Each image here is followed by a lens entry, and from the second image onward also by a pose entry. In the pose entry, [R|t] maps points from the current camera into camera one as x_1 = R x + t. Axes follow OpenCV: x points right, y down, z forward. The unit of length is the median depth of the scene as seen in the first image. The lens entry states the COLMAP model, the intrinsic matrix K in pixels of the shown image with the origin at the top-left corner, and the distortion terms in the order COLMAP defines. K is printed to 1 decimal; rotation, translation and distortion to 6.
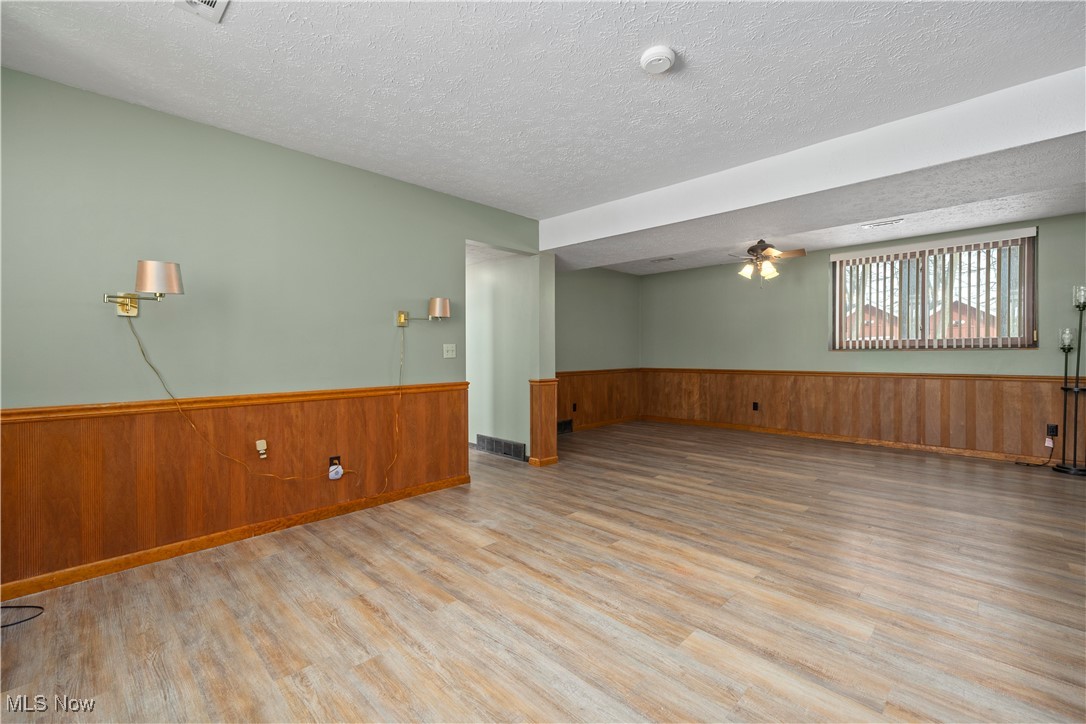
lens RADIAL K [[455.7, 0, 542.8], [0, 455.7, 356.7], [0, 0, 1]] dist [0.003655, 0.000142]
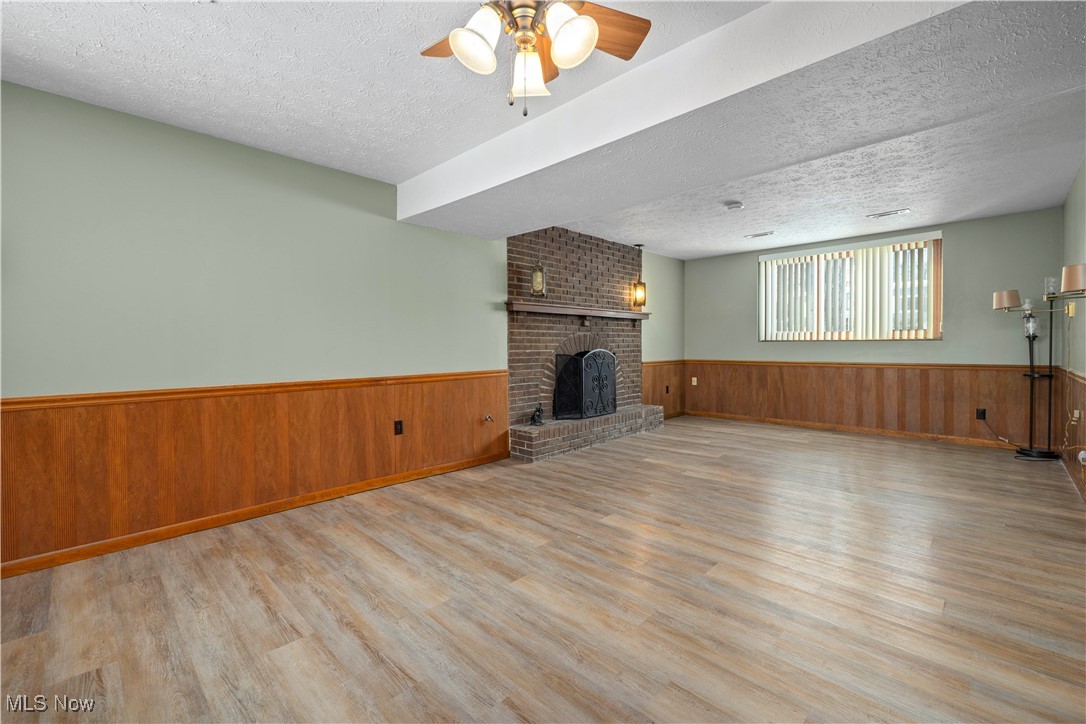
lens RADIAL K [[455.7, 0, 542.8], [0, 455.7, 356.7], [0, 0, 1]] dist [0.003655, 0.000142]
pose [[-0.999883, 0.014481, 0.004836, 0.654526], [0.014643, 0.999265, 0.035421, -0.018934], [-0.004320, 0.035487, -0.999361, 1.791192]]
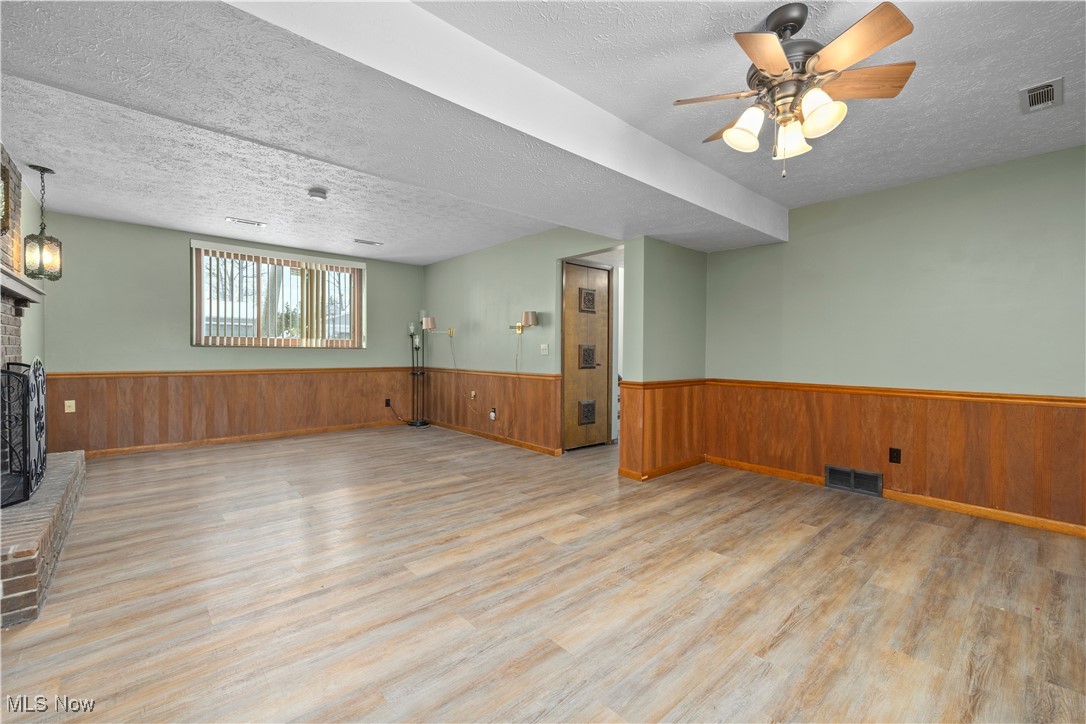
lens RADIAL K [[455.7, 0, 542.8], [0, 455.7, 356.7], [0, 0, 1]] dist [0.003655, 0.000142]
pose [[-0.064376, 0.016436, -0.997790, 1.196987], [-0.017645, 0.999689, 0.017606, -0.014698], [0.997770, 0.018739, -0.064066, 1.173829]]
